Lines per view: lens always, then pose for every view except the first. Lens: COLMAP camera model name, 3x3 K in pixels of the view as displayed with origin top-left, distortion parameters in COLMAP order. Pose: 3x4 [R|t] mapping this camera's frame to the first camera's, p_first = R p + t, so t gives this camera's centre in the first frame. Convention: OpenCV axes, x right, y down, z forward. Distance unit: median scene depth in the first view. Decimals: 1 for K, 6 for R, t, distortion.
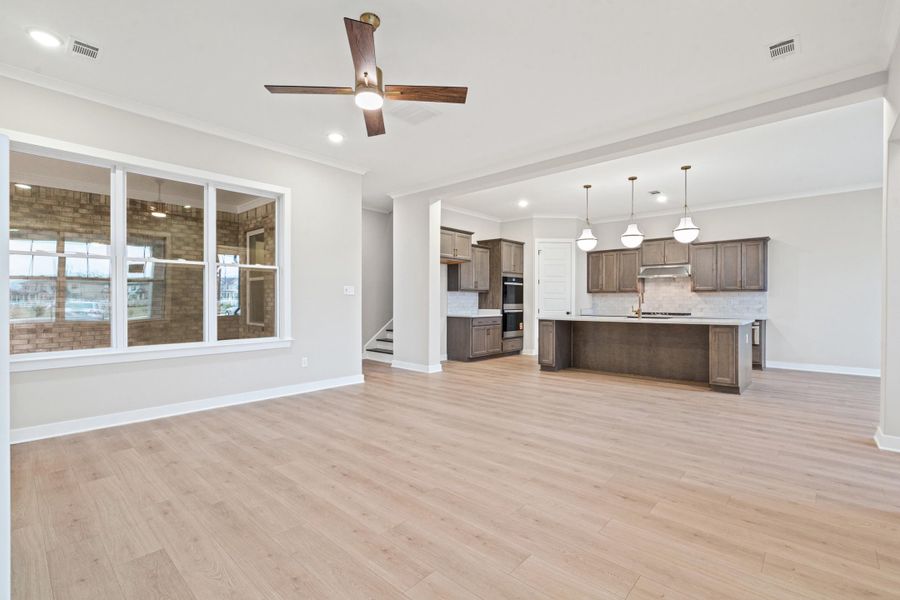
lens RADIAL K [[409.3, 0, 447.2], [0, 409.3, 303.4], [0, 0, 1]] dist [0.003495, 0.000745]
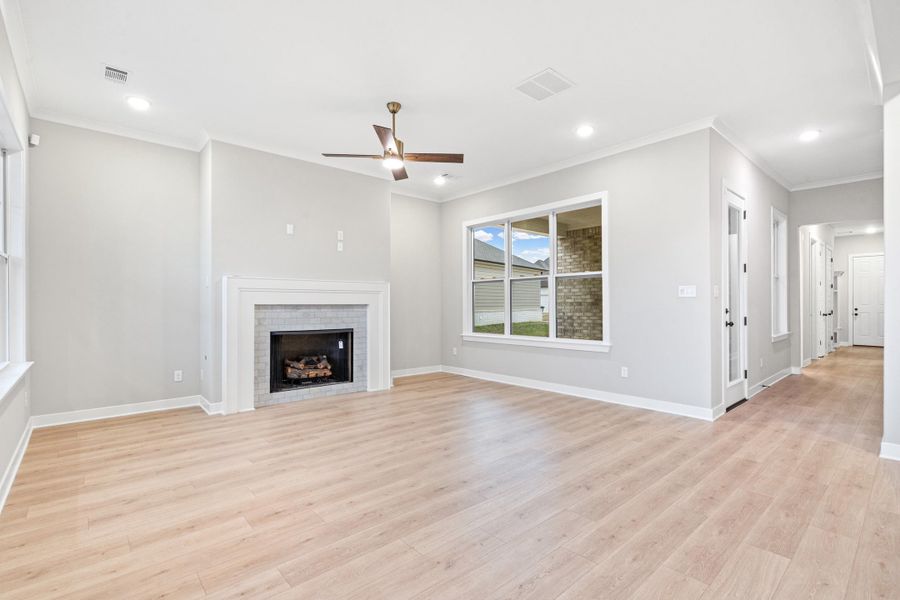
lens RADIAL K [[417.3, 0, 434.8], [0, 417.3, 304.6], [0, 0, 1]] dist [-0.007080, 0.000410]
pose [[-0.127254, -0.003495, -0.991864, 0.468343], [-0.004270, 0.999986, -0.002976, -0.002208], [0.991861, 0.003857, -0.127267, 0.516389]]
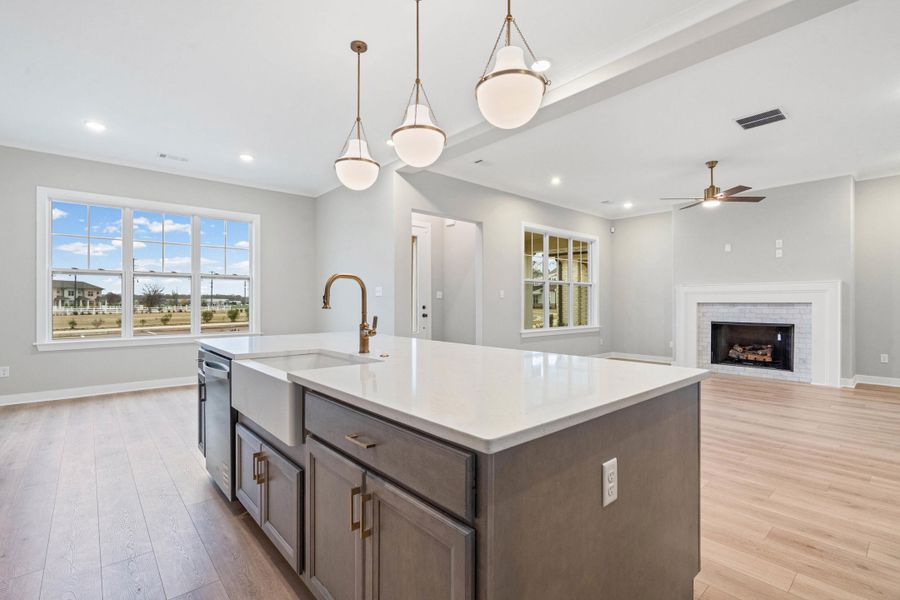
lens RADIAL K [[409.3, 0, 447.2], [0, 409.3, 303.4], [0, 0, 1]] dist [0.003495, 0.000745]
pose [[-0.993210, -0.003058, 0.116298, 0.333054], [-0.002602, 0.999988, 0.004074, -0.004249], [-0.116309, 0.003743, -0.993206, 1.222033]]
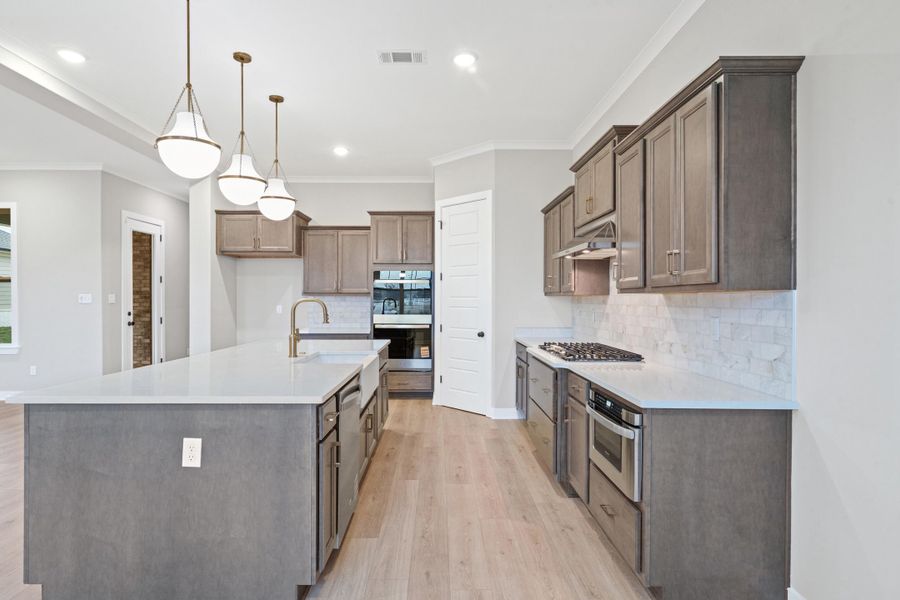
lens RADIAL K [[455.1, 0, 450.0], [0, 455.1, 300.0], [0, 0, 1]] dist [-0.001306, -0.000321]
pose [[0.691401, 0.000470, -0.722471, 0.870221], [-0.004196, 0.999986, -0.003365, -0.022890], [0.722459, 0.005358, 0.691393, 0.717345]]
